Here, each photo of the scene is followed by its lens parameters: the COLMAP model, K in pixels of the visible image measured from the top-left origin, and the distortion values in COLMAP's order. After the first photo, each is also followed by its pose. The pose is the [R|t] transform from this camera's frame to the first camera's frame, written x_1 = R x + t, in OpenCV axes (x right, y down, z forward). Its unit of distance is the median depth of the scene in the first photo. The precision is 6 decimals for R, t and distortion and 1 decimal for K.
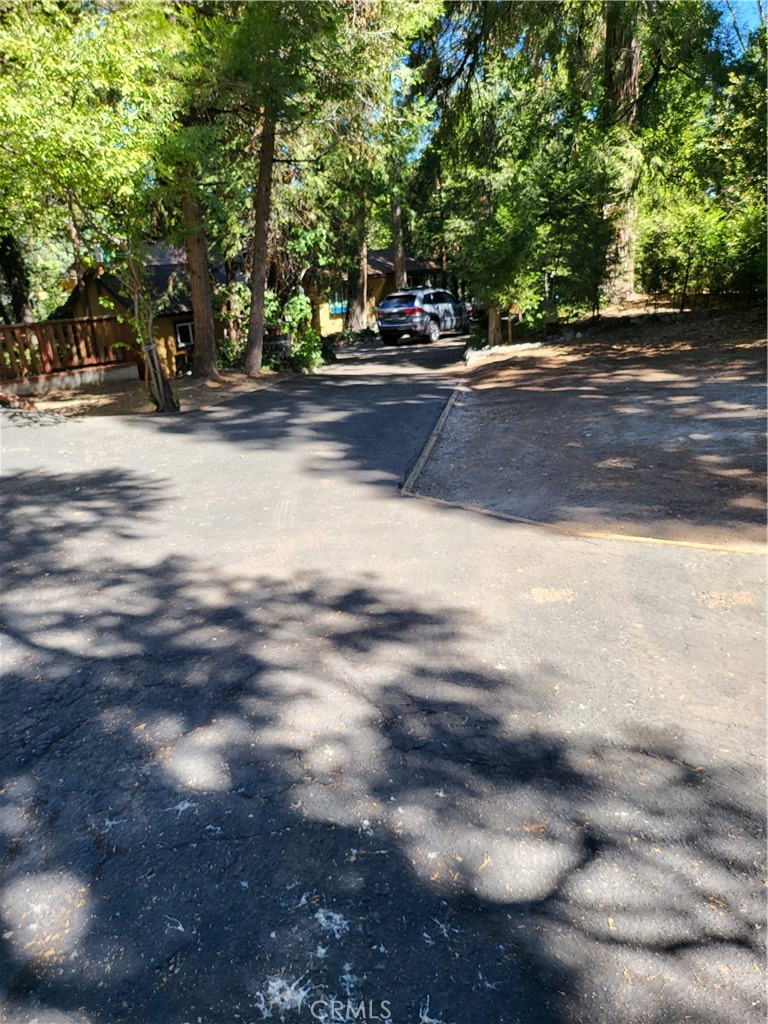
lens RADIAL K [[766.9, 0, 384.0], [0, 766.9, 512.0], [0, 0, 1]] dist [0.089848, -0.090087]
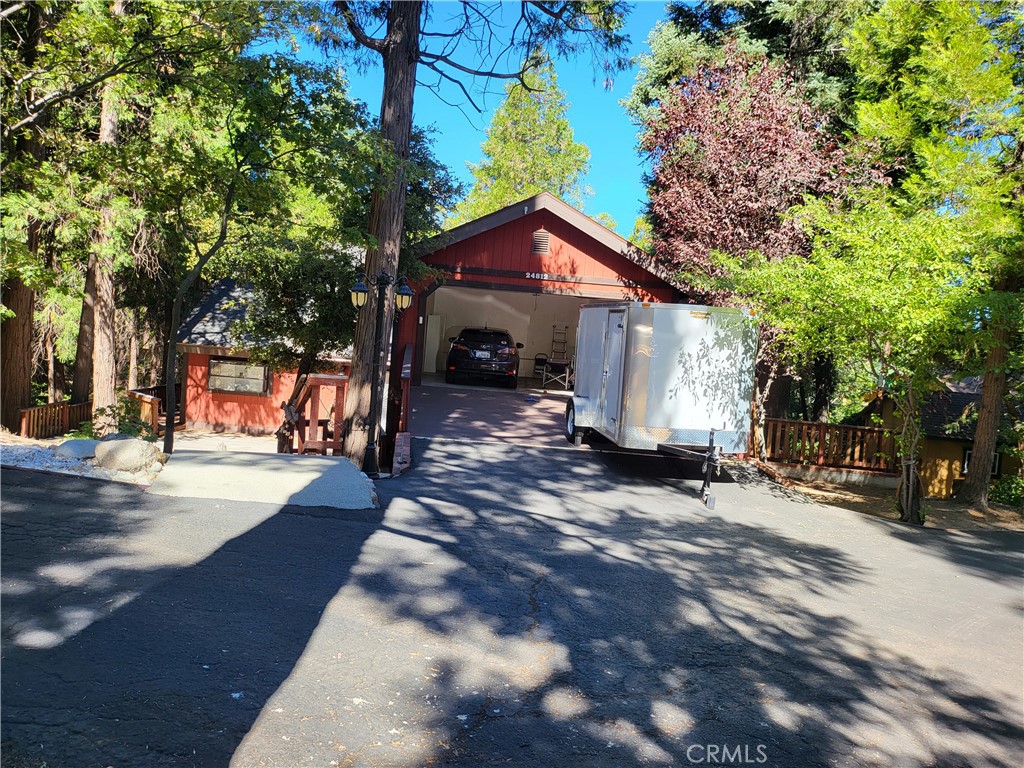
lens RADIAL K [[766.9, 0, 512.0], [0, 766.9, 384.0], [0, 0, 1]] dist [0.089848, -0.090087]
pose [[0.668893, 0.156173, -0.726768, 0.114650], [-0.356779, 0.925161, -0.129562, 0.031584], [0.652144, 0.345959, 0.674553, -0.166512]]
